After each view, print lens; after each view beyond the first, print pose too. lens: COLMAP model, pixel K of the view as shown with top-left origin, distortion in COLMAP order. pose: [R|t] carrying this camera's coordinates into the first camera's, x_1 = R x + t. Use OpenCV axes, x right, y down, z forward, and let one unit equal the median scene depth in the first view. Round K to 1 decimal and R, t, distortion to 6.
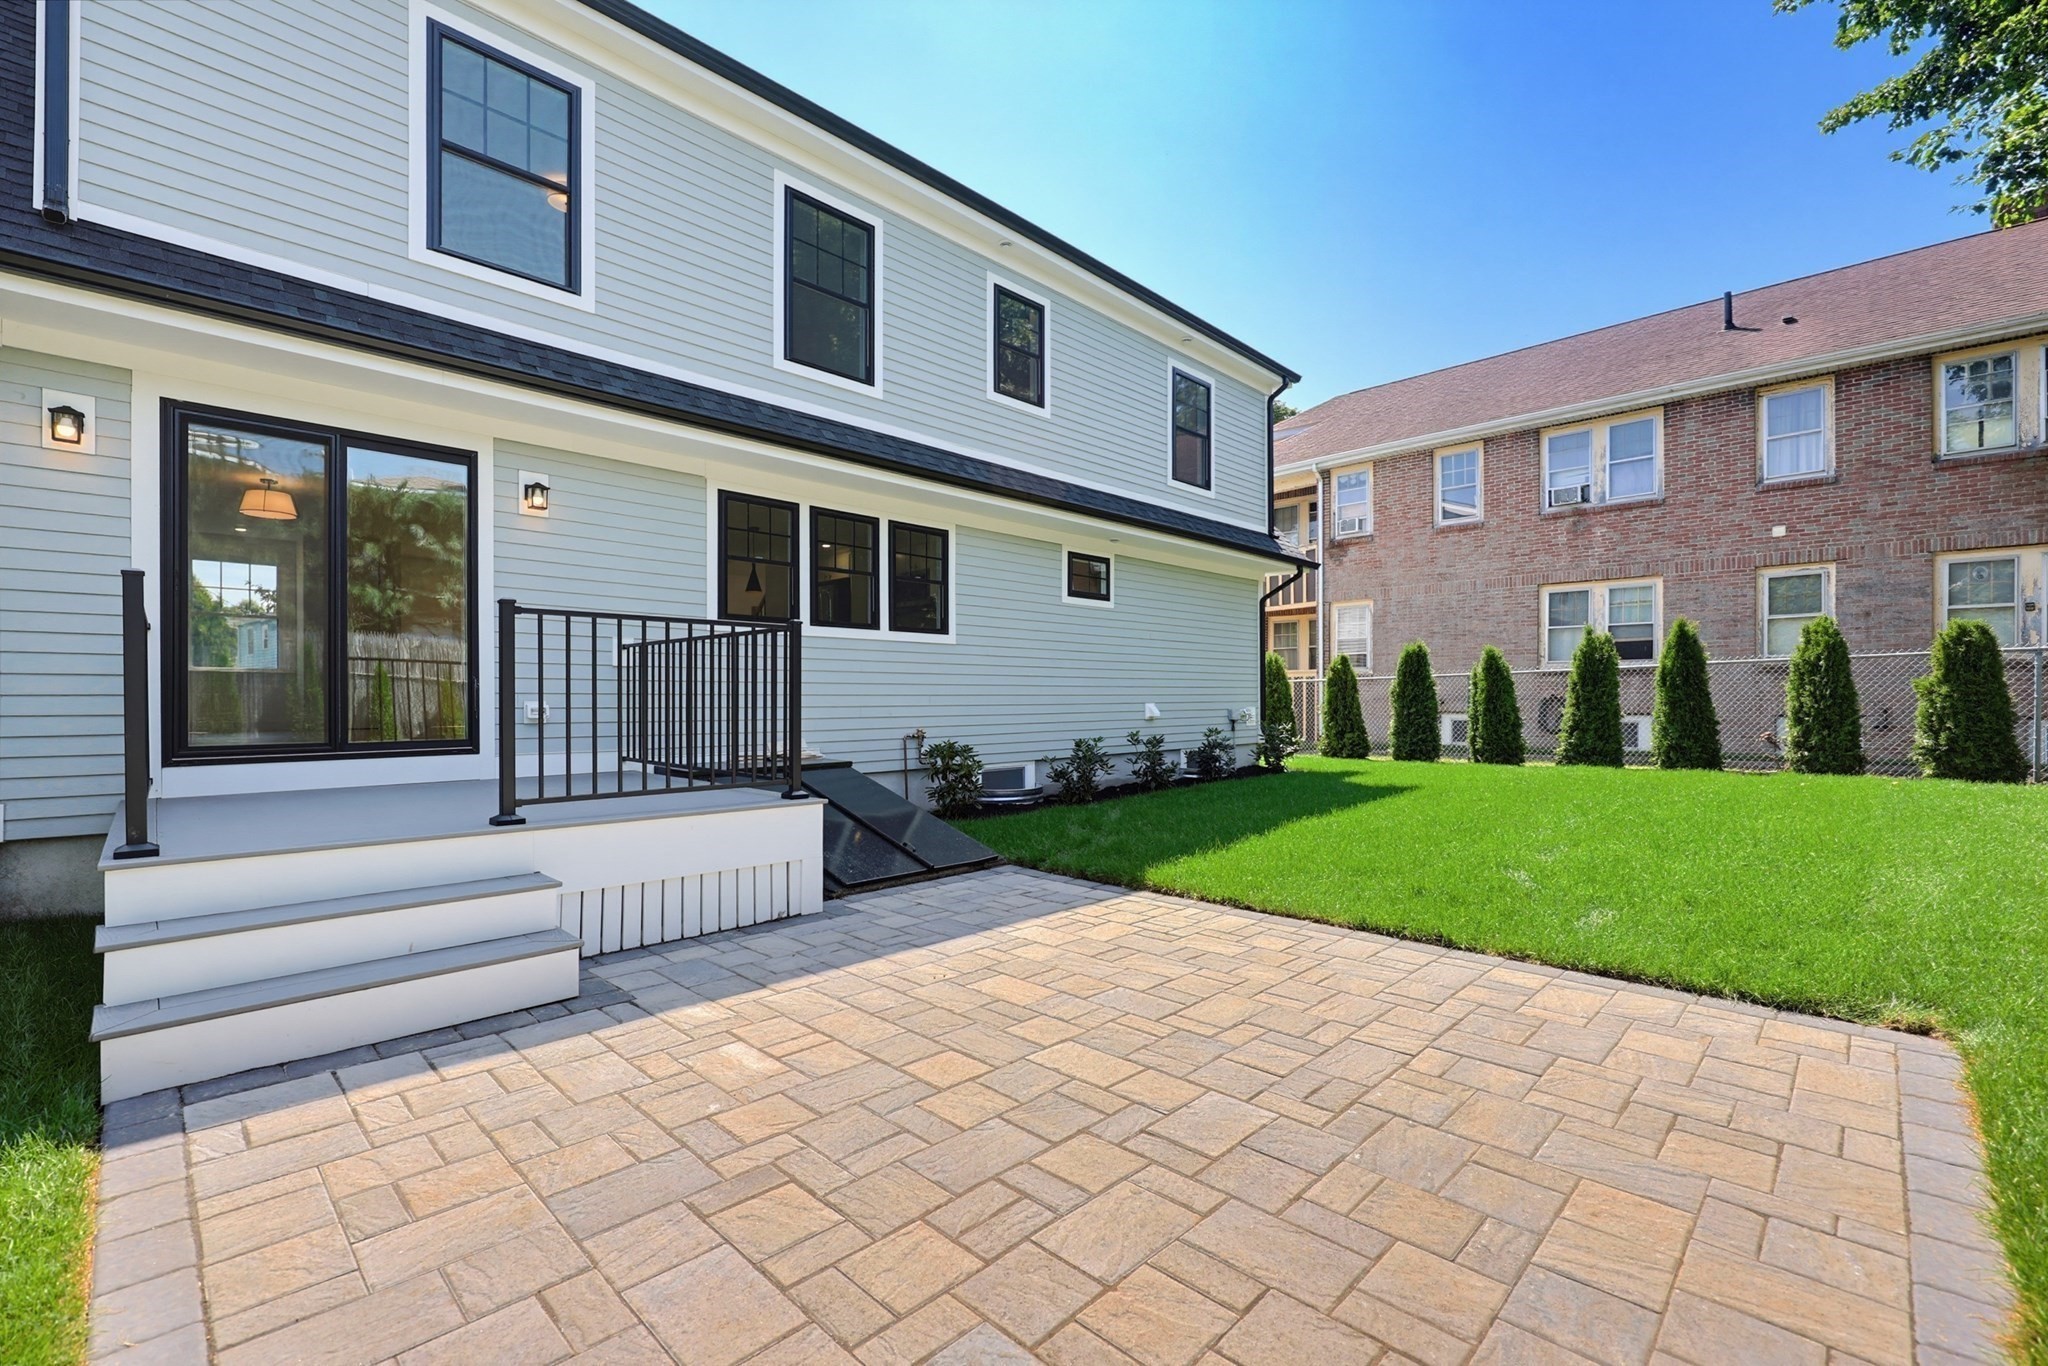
lens RADIAL K [[888.6, 0, 1030.5], [0, 888.6, 678.4], [0, 0, 1]] dist [0.002879, 0.000148]
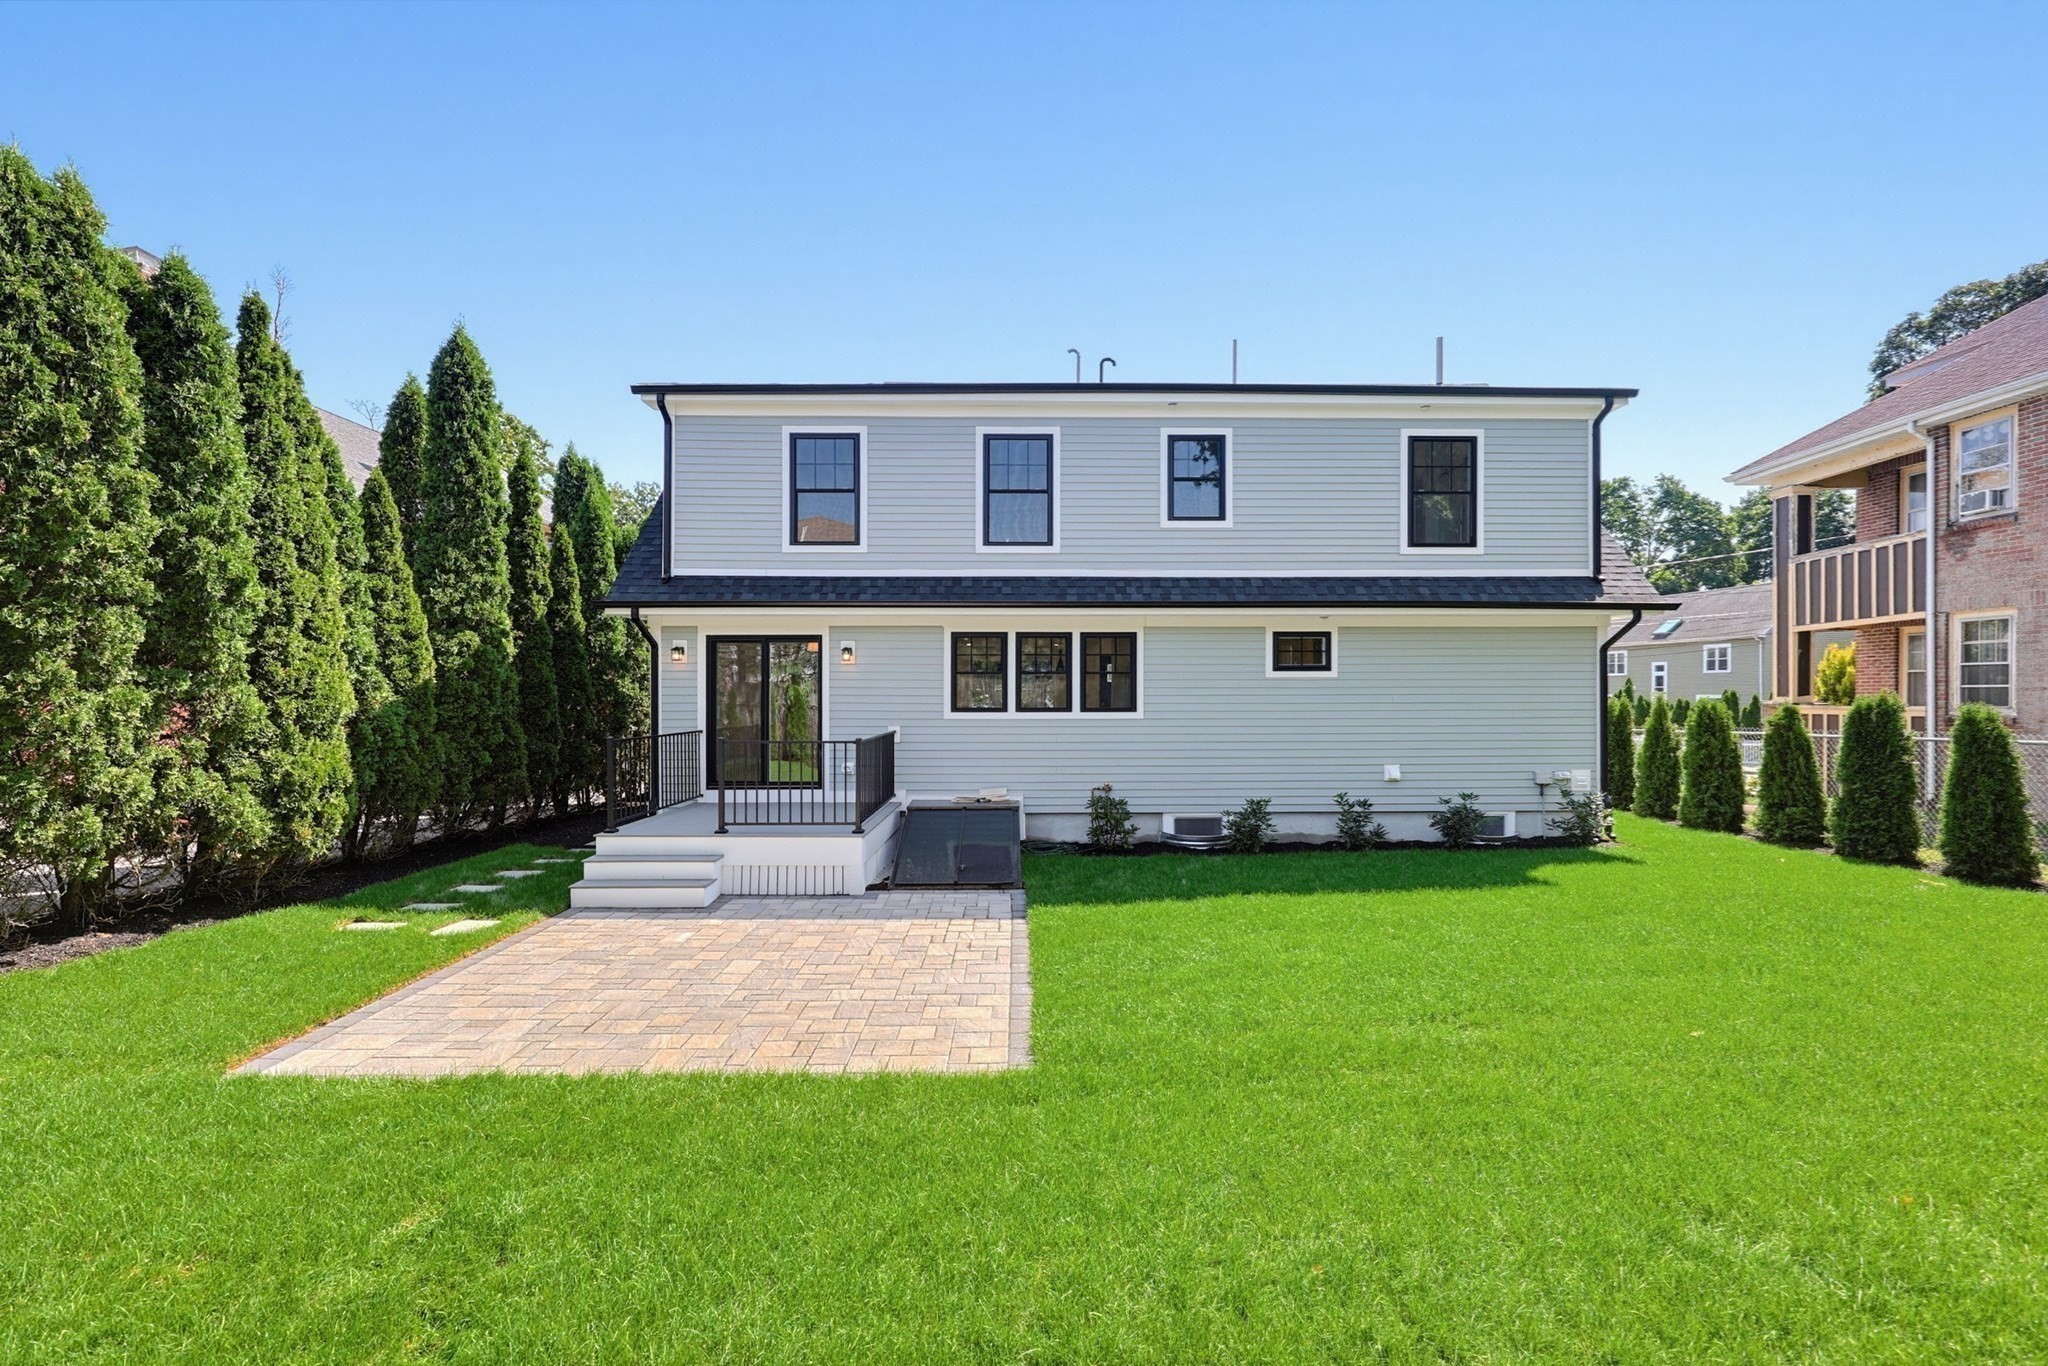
lens RADIAL K [[888.6, 0, 1030.5], [0, 888.6, 678.4], [0, 0, 1]] dist [0.002879, 0.000148]
pose [[0.704855, -0.005861, -0.709327, 1.053096], [0.015264, 0.999860, 0.006906, -0.159452], [0.709187, -0.015695, 0.704845, -0.056859]]
